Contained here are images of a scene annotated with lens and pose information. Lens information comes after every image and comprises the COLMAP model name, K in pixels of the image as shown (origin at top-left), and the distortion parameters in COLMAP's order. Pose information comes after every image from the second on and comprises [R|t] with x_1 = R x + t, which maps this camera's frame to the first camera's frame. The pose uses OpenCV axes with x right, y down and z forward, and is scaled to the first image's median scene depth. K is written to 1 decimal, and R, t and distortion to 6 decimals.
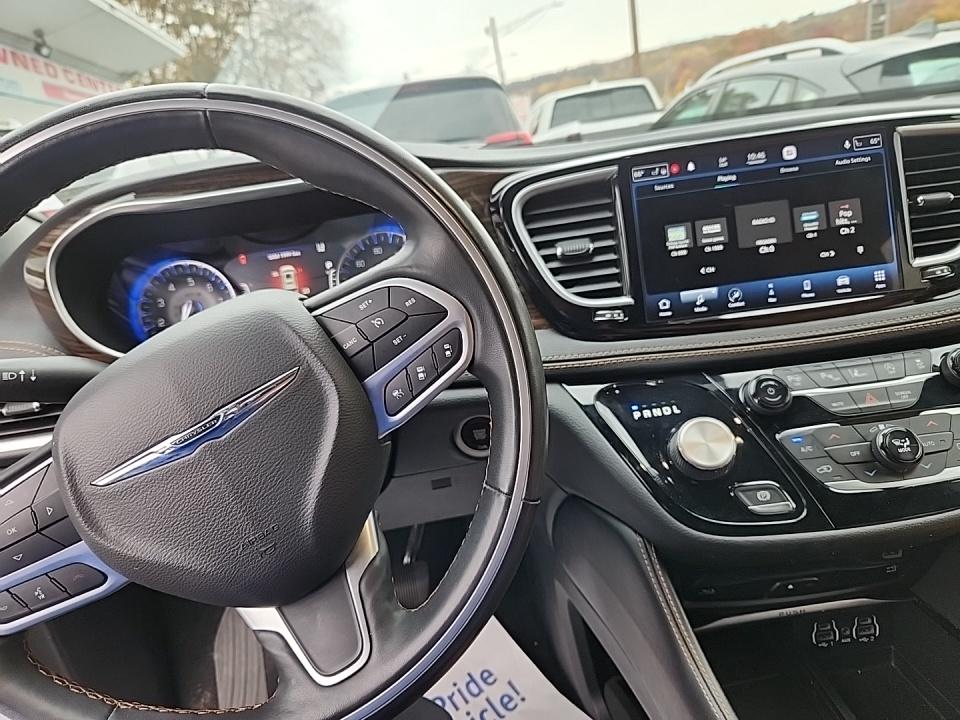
lens RADIAL K [[639.4, 0, 483.8], [0, 639.4, 364.6], [0, 0, 1]] dist [0.048216, -0.036116]
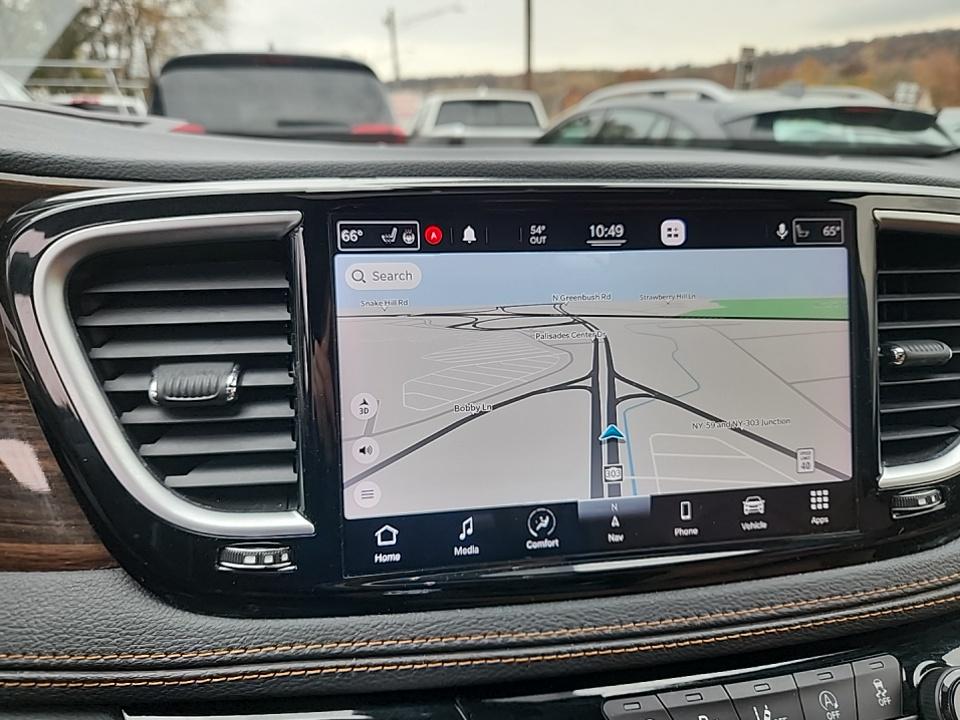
lens RADIAL K [[639.4, 0, 478.8], [0, 639.4, 358.0], [0, 0, 1]] dist [0.048216, -0.036116]
pose [[0.978270, 0.086962, 0.188217, 0.243737], [-0.085412, 0.996212, -0.016347, -0.208489], [-0.188925, -0.000084, 0.981992, 0.543607]]
